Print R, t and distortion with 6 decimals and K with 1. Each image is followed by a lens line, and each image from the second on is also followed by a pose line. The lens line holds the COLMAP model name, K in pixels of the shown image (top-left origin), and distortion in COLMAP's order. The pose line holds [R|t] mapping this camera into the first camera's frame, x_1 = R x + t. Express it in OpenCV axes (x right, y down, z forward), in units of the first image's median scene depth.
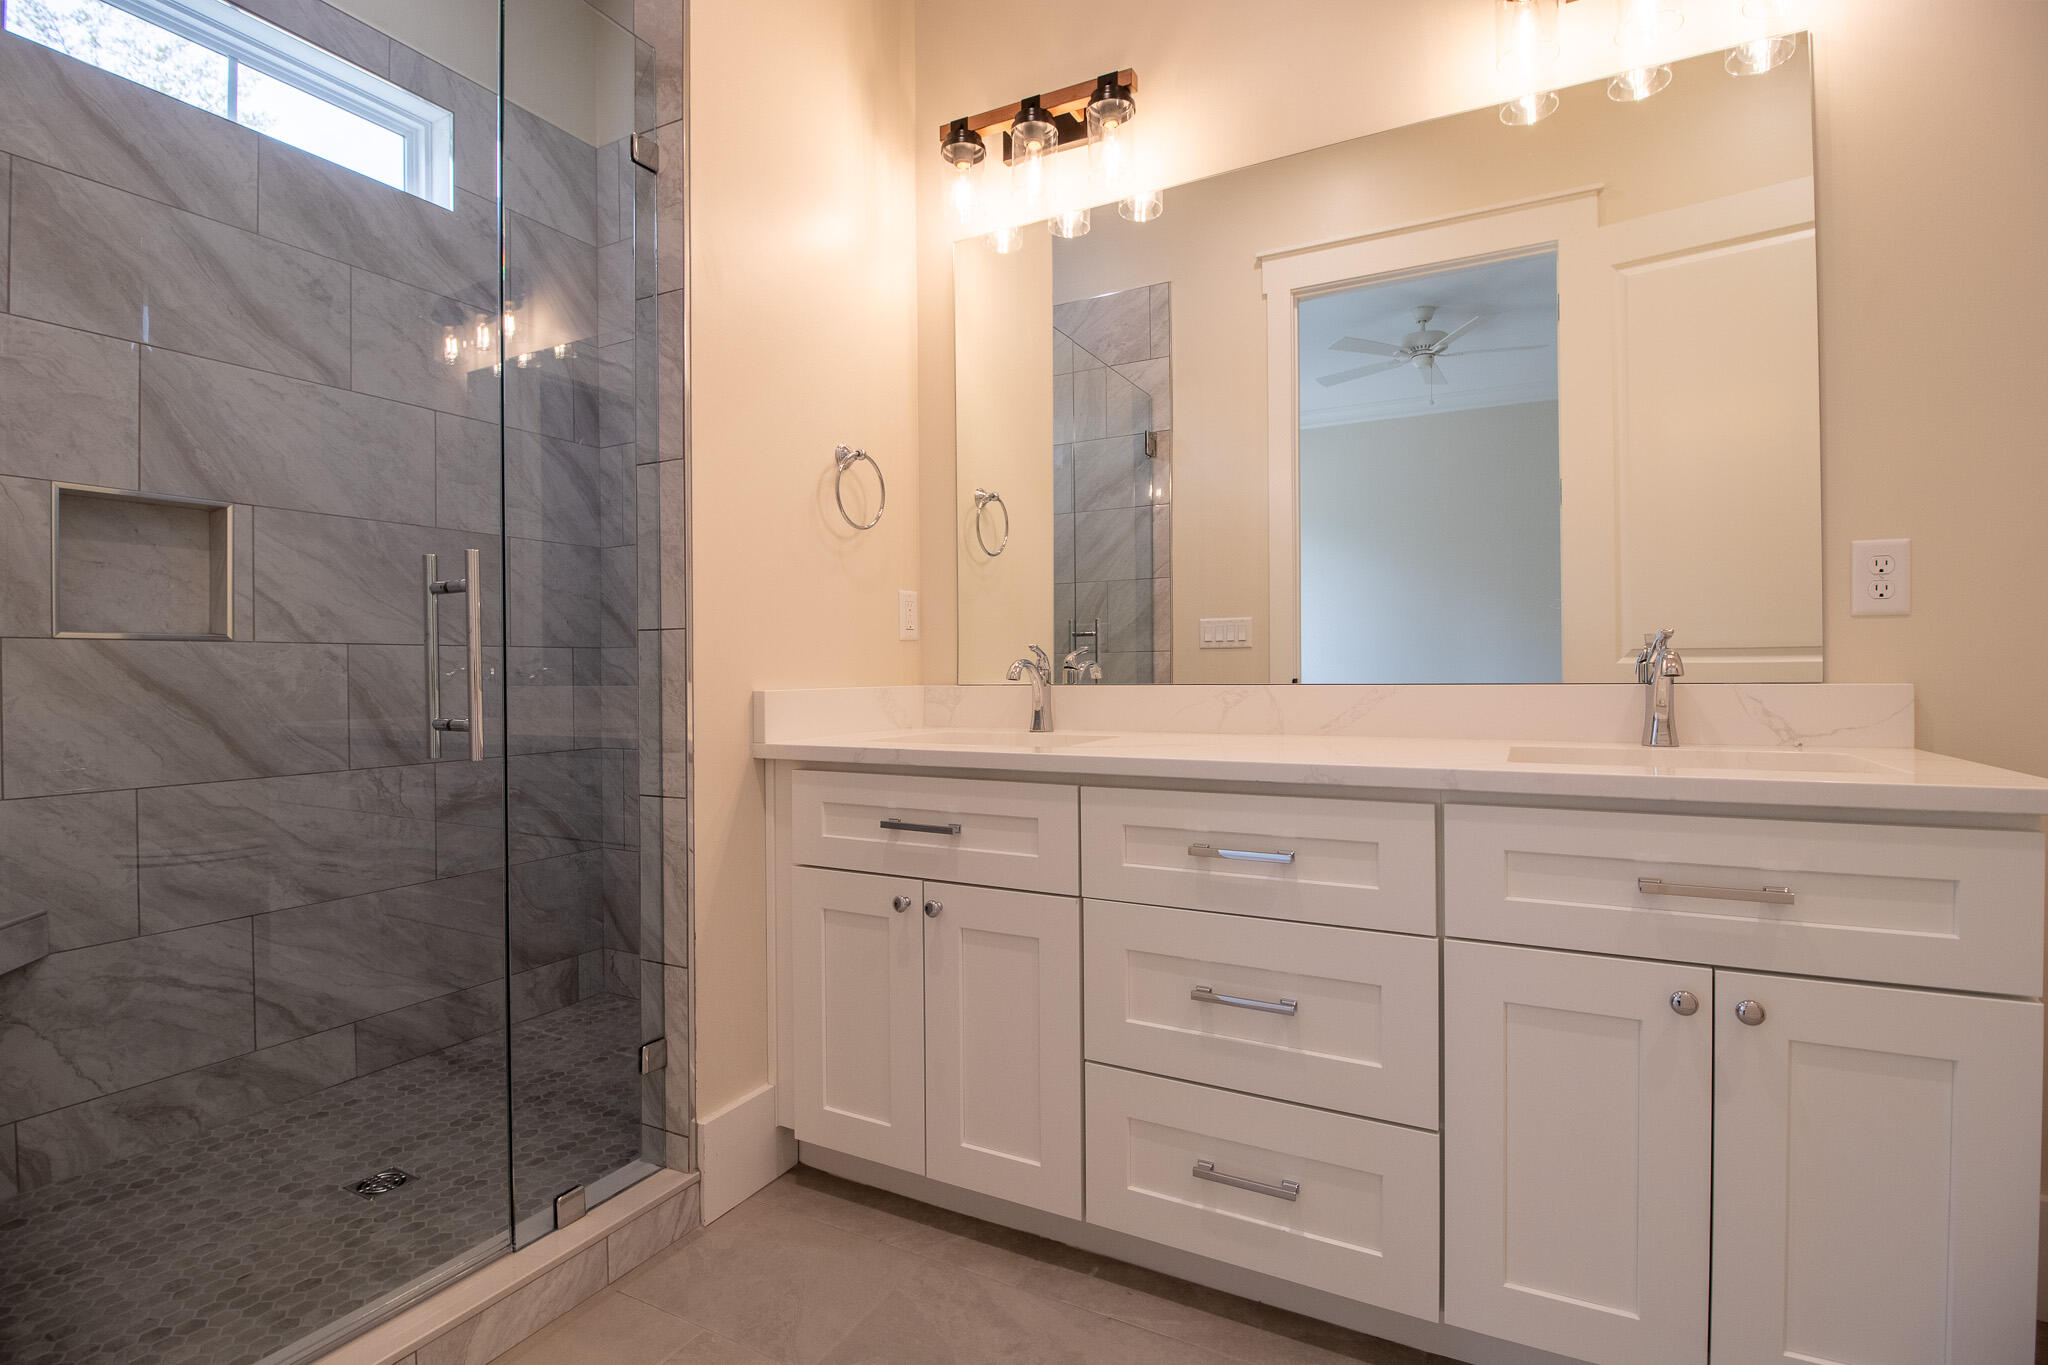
lens RADIAL K [[940.1, 0, 1007.6], [0, 940.1, 672.5], [0, 0, 1]] dist [-0.017762, -0.008637]
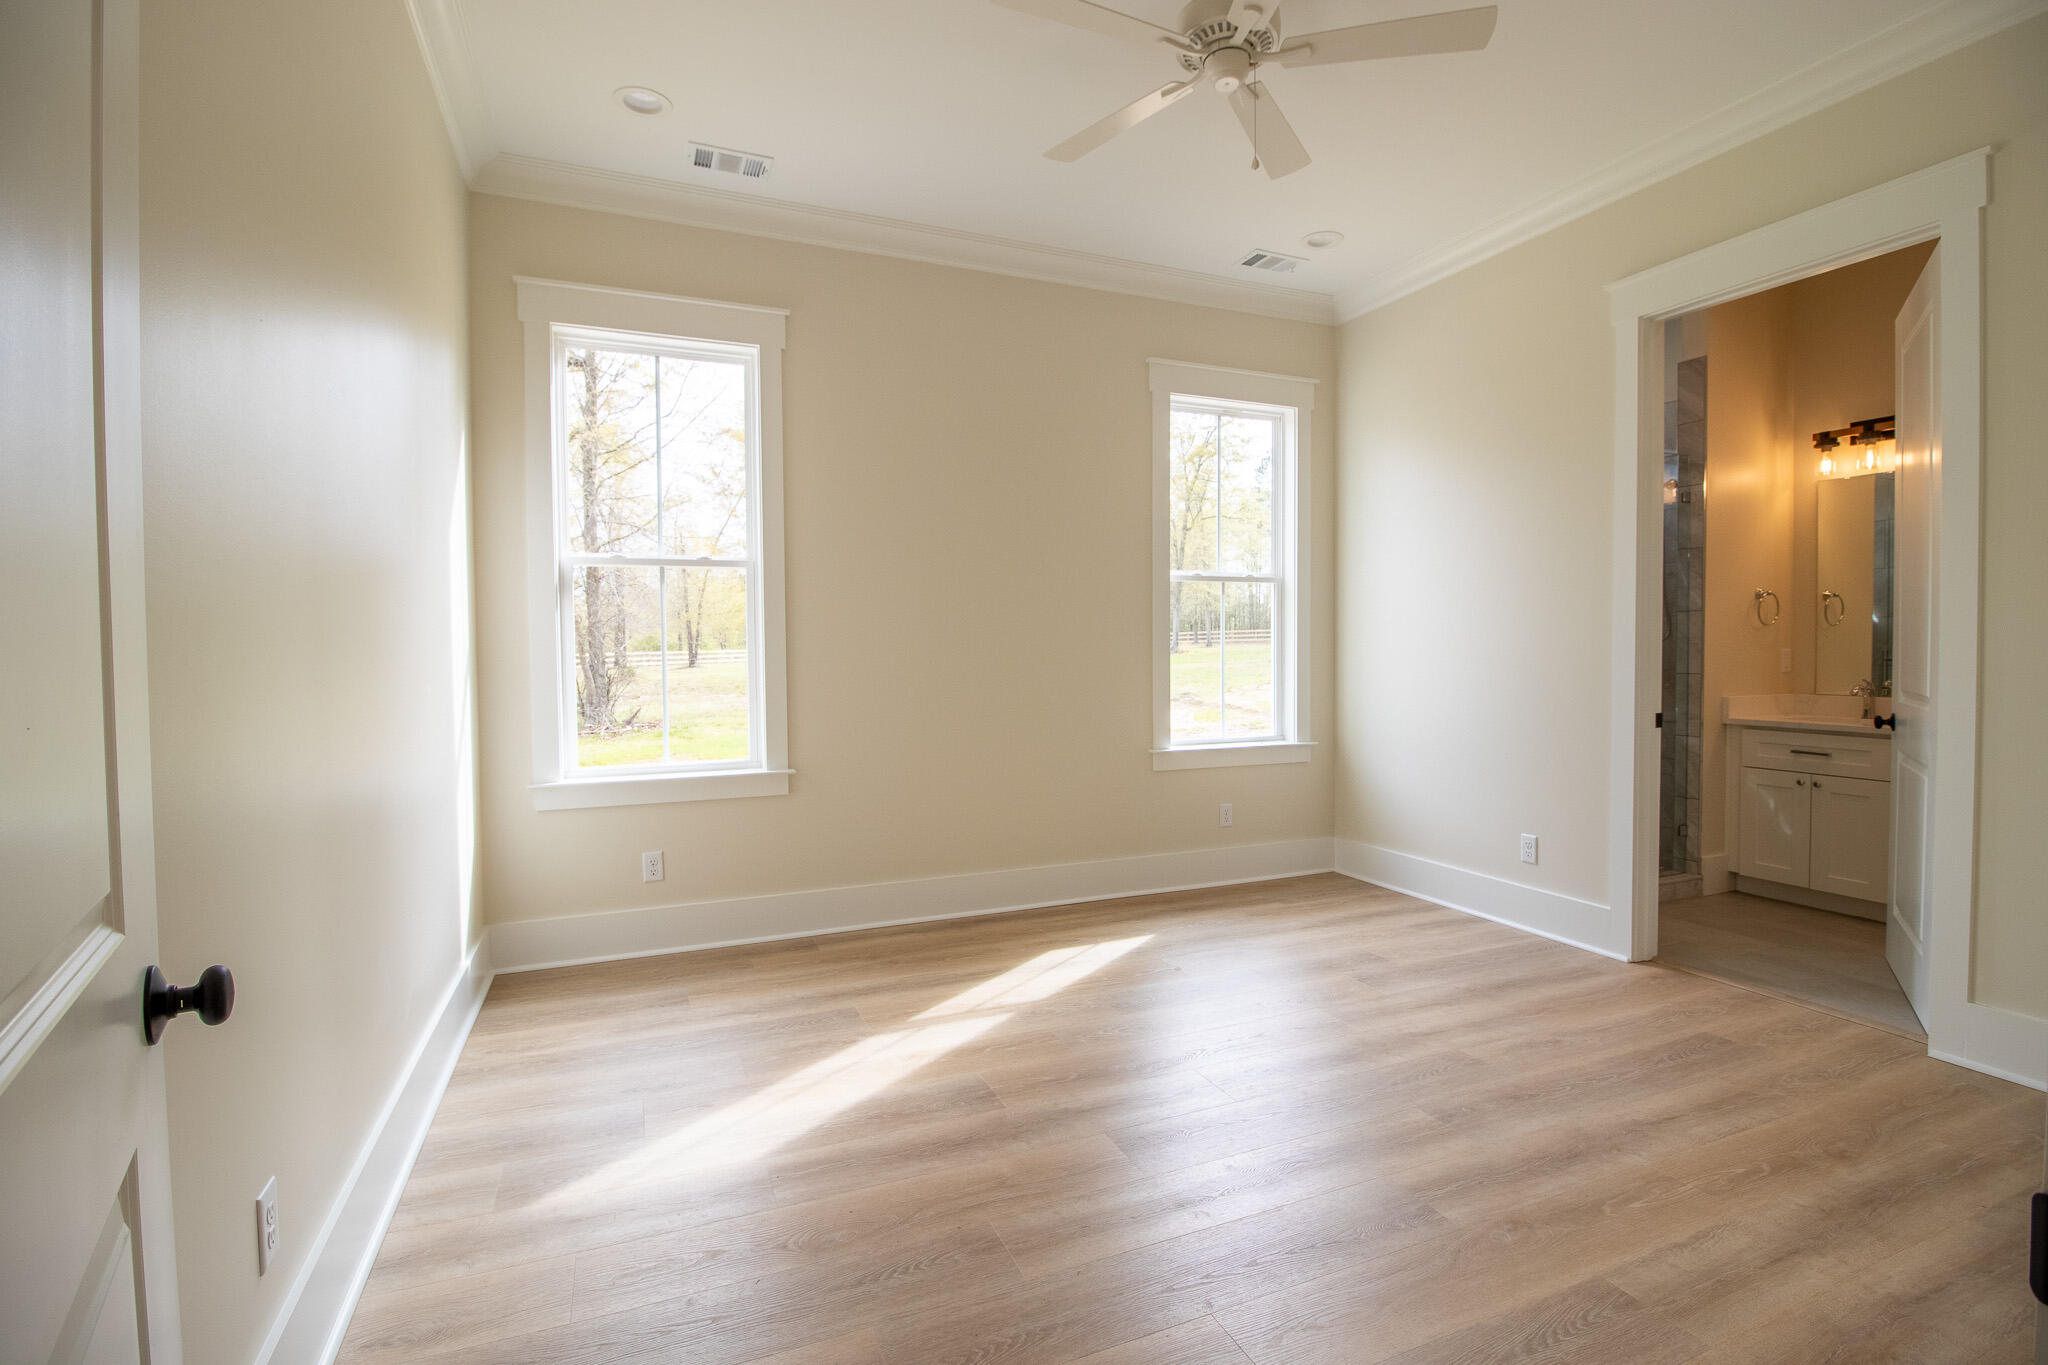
lens RADIAL K [[940.1, 0, 1007.6], [0, 940.1, 672.5], [0, 0, 1]] dist [-0.017762, -0.008637]
pose [[0.782600, 0.020478, -0.622189, -0.236265], [0.001129, 0.999410, 0.034313, -0.139465], [0.622524, -0.027556, 0.782115, -2.236880]]
